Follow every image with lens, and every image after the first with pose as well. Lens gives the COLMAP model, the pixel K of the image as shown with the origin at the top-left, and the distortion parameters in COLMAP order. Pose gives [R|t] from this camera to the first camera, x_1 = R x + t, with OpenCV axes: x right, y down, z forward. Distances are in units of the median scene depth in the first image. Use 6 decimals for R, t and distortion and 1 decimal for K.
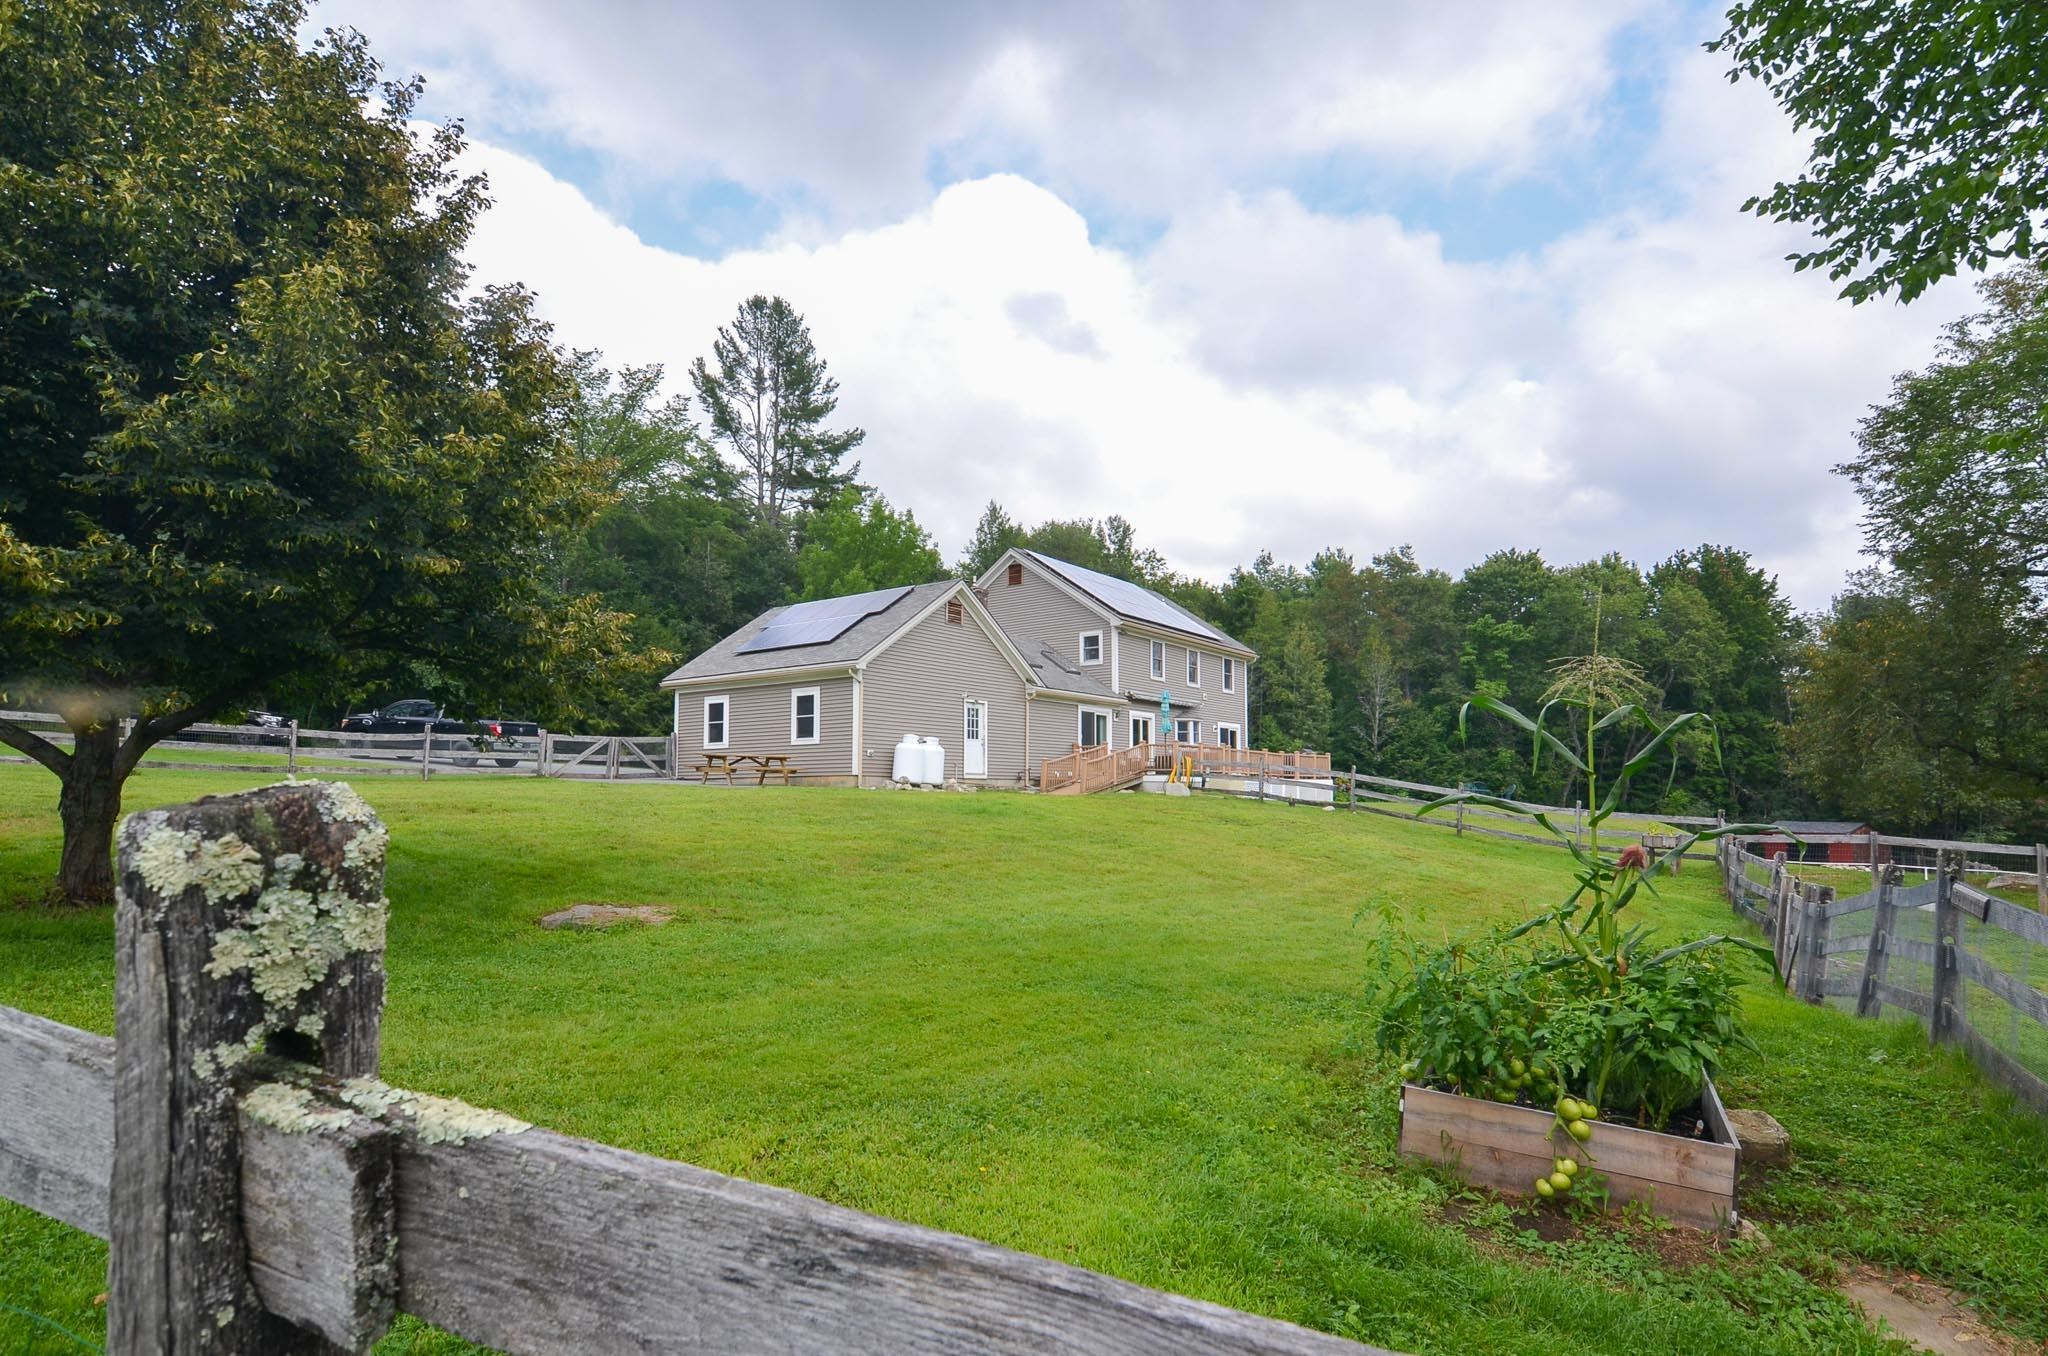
lens RADIAL K [[1021.2, 0, 1028.6], [0, 1021.2, 729.5], [0, 0, 1]] dist [-0.001721, -0.000265]
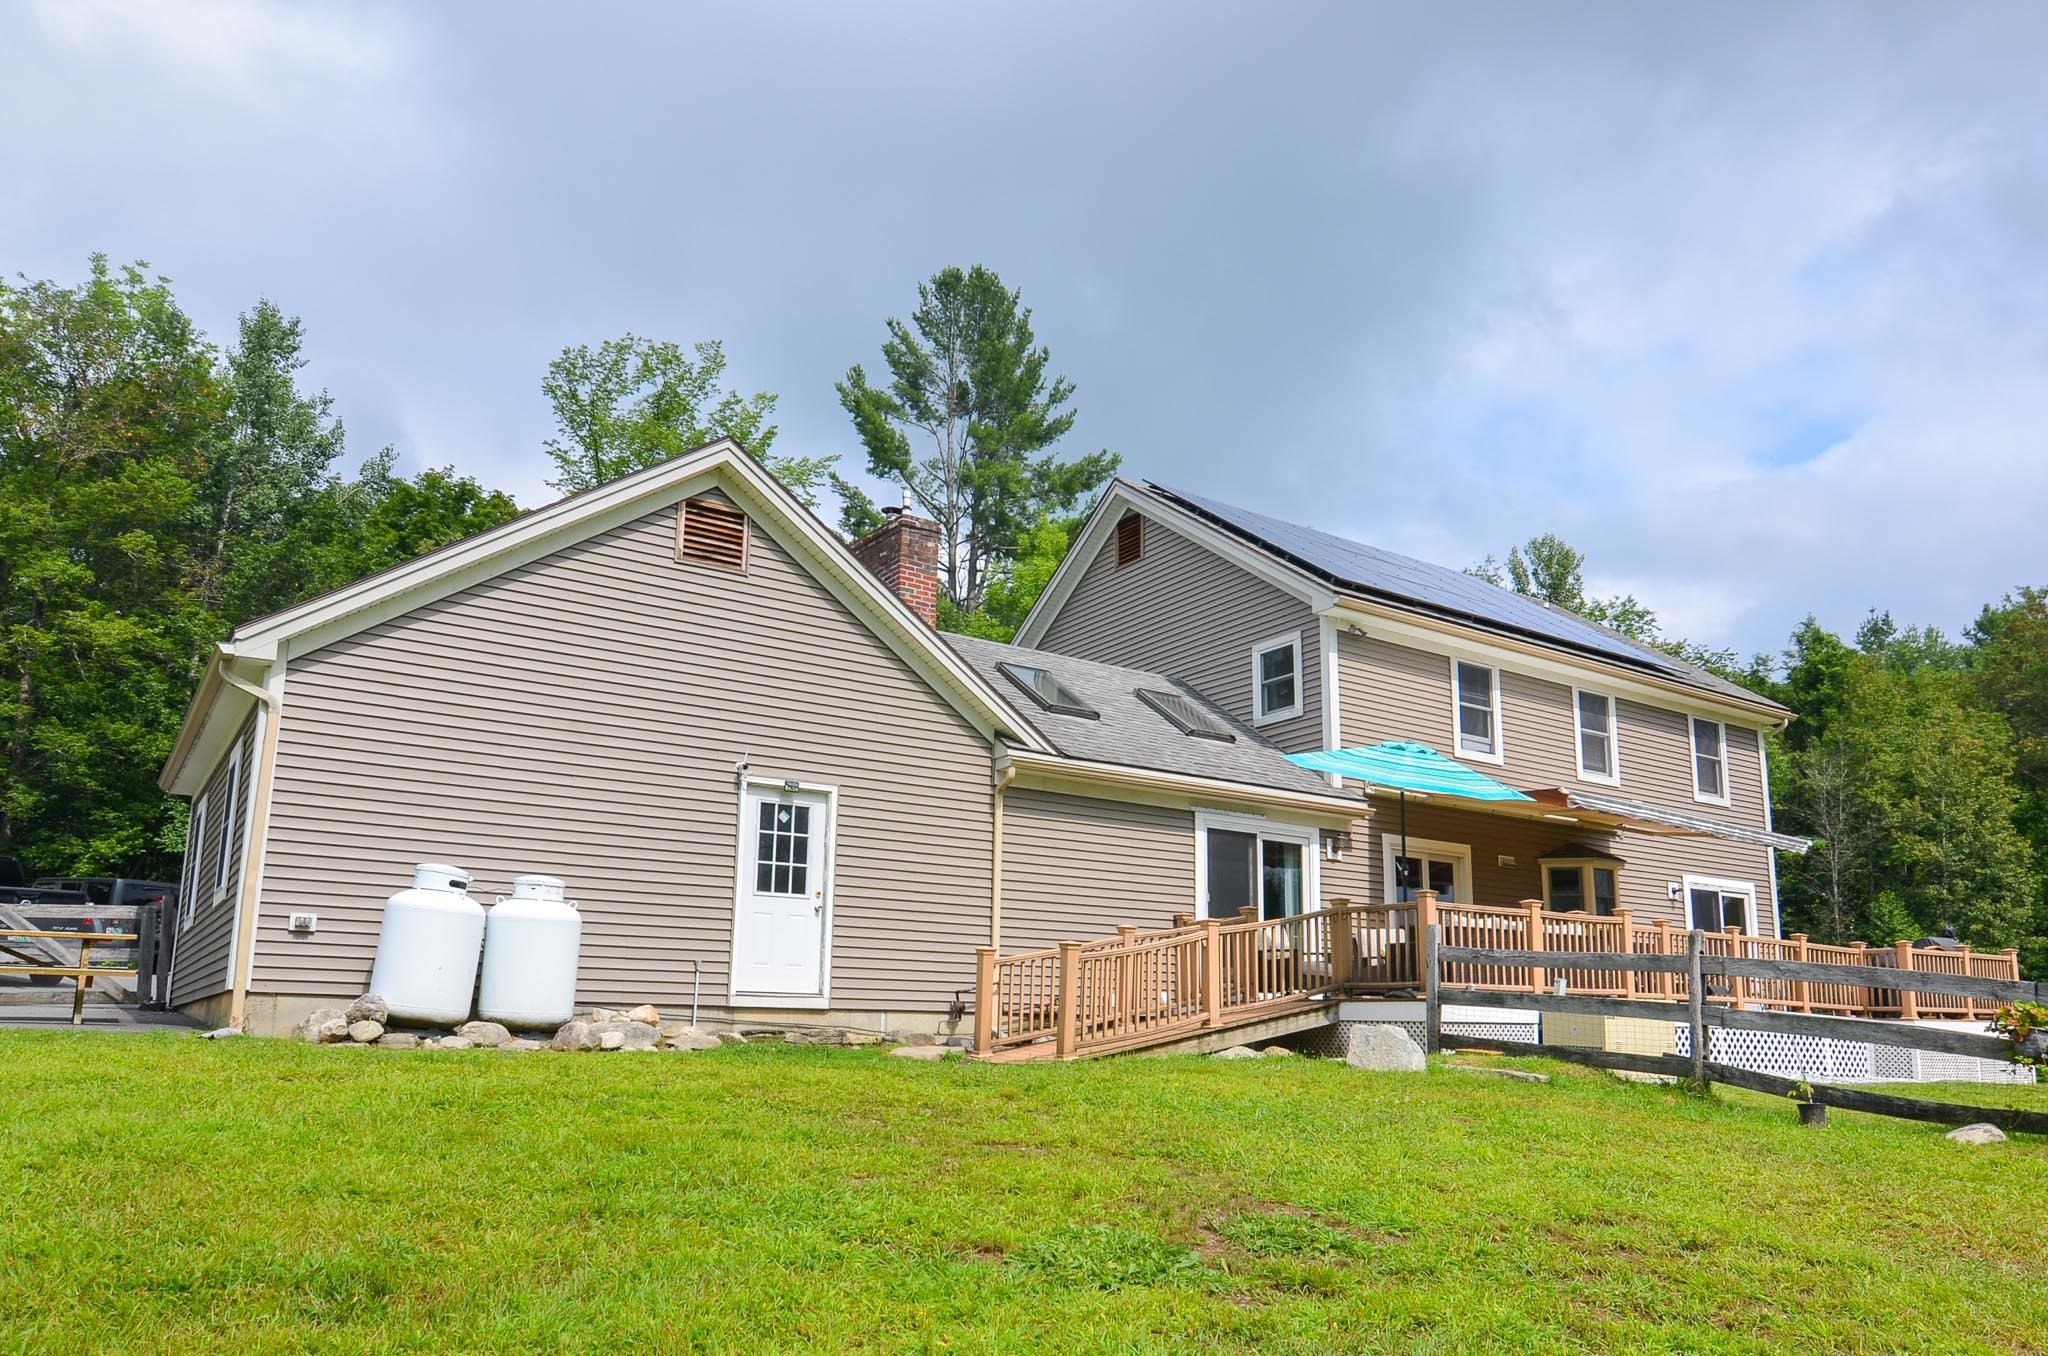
lens RADIAL K [[1424.2, 0, 1030.9], [0, 1424.2, 776.3], [0, 0, 1]] dist [0.028583, -0.066348]
pose [[0.945162, -0.049464, -0.322836, 0.068583], [0.009607, 0.992248, -0.123903, 0.011526], [0.326462, 0.114007, 0.938310, 0.211512]]
